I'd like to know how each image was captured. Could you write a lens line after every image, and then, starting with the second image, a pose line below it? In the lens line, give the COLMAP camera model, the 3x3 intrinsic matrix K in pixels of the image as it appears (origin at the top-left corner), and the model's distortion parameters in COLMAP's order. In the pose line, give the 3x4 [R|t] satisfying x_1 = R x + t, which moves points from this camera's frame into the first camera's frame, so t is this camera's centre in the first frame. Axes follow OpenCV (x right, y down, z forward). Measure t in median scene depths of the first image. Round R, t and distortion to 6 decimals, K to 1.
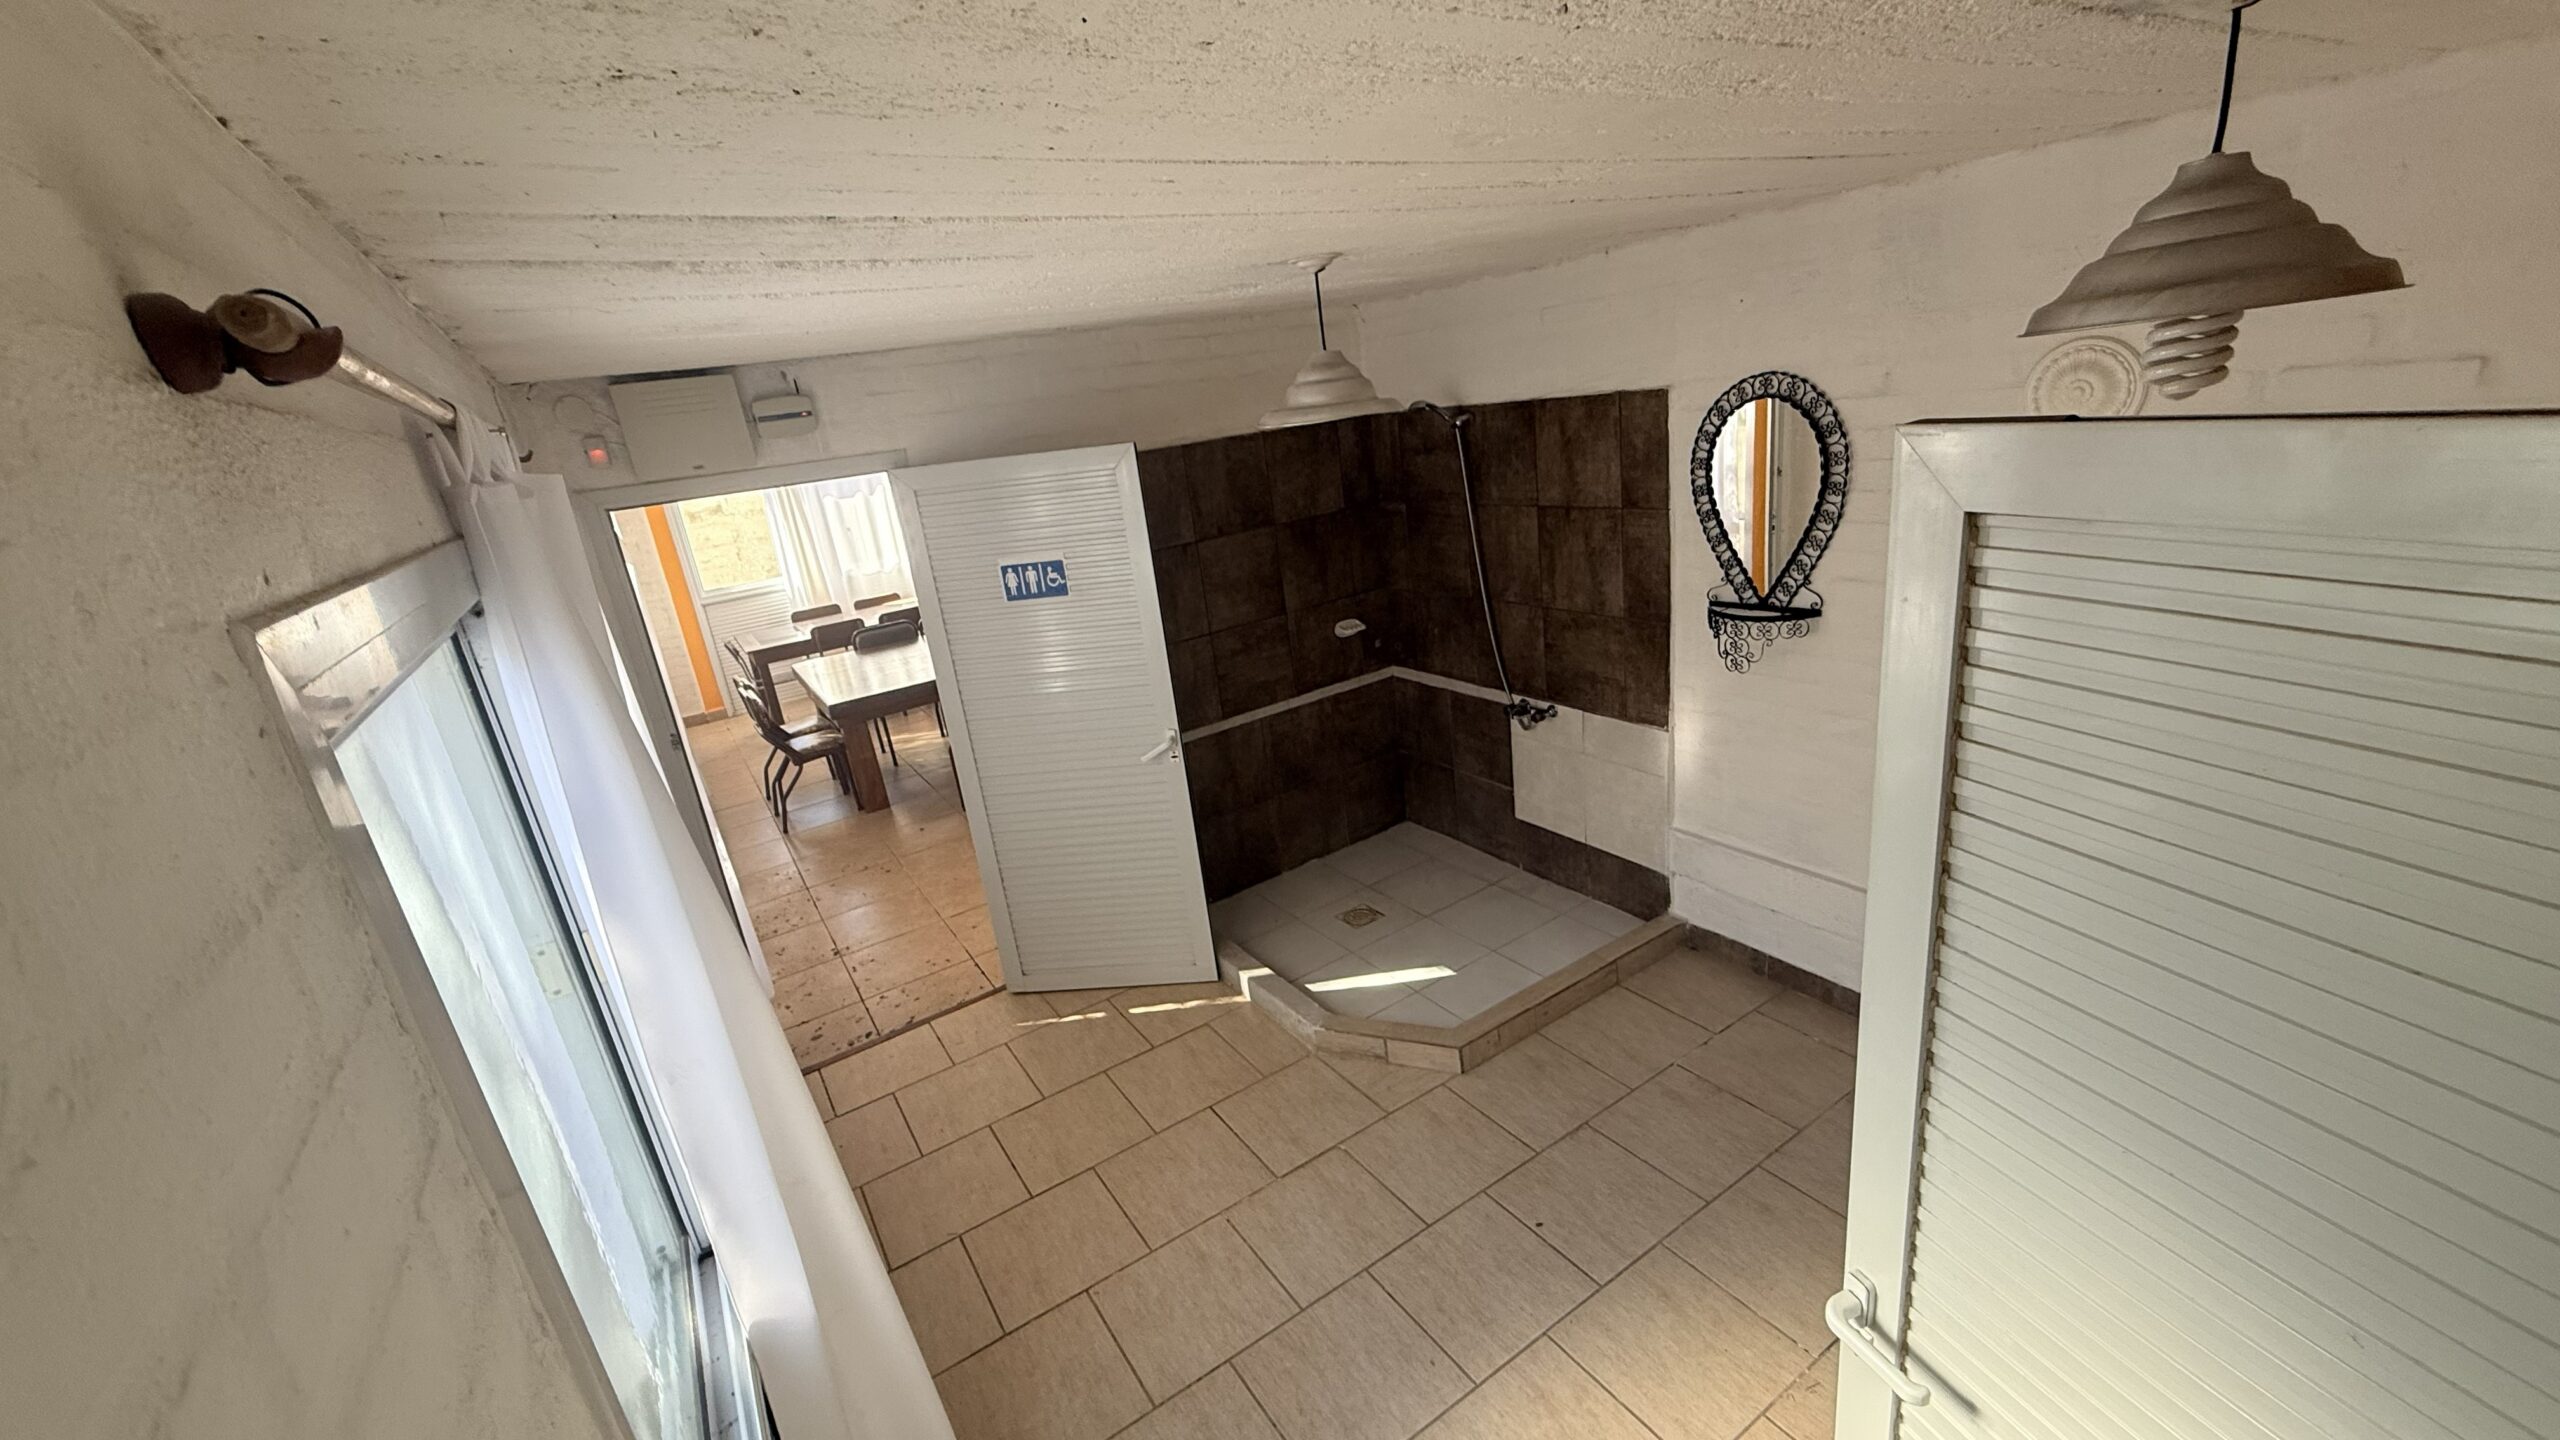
lens RADIAL K [[1013.0, 0, 1271.3], [0, 1013.0, 719.5], [0, 0, 1]] dist [0.001349, 0.000017]
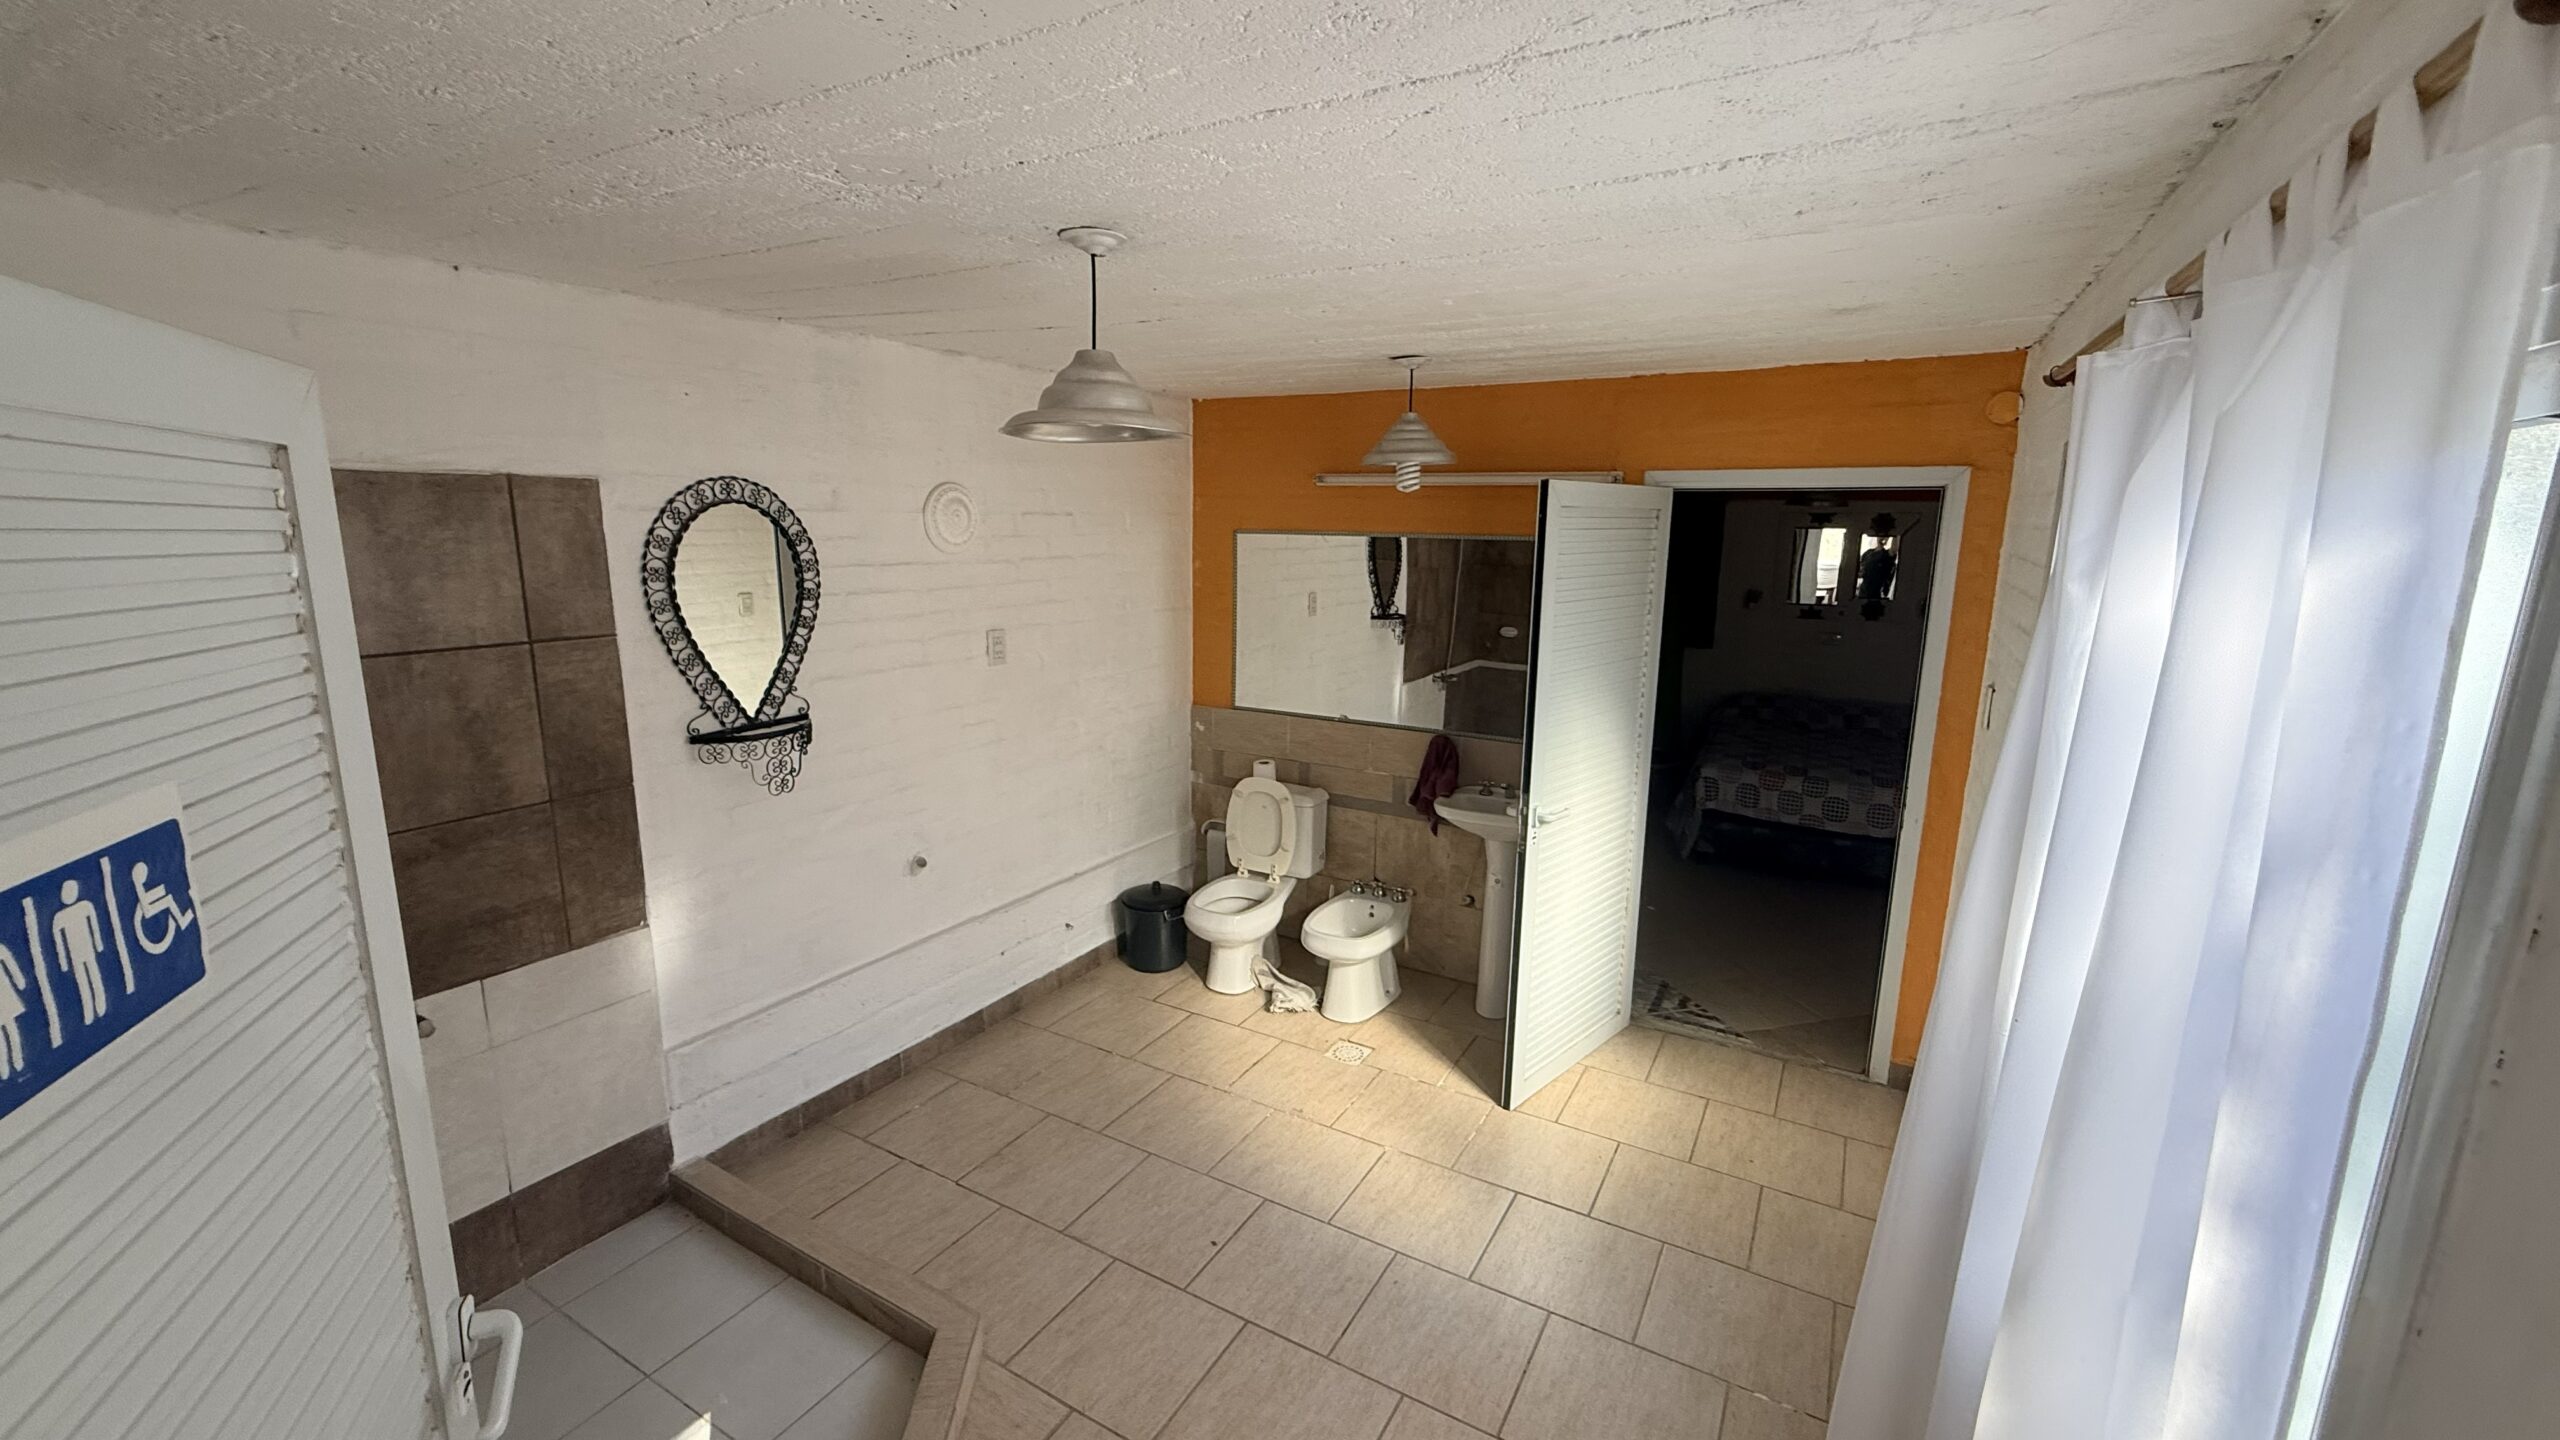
lens RADIAL K [[1013.0, 0, 1271.3], [0, 1013.0, 719.5], [0, 0, 1]] dist [0.001349, 0.000017]
pose [[-0.441994, -0.053443, 0.895425, -0.543011], [0.319909, 0.923192, 0.213012, -0.160637], [-0.838033, 0.380604, -0.390948, 0.953831]]
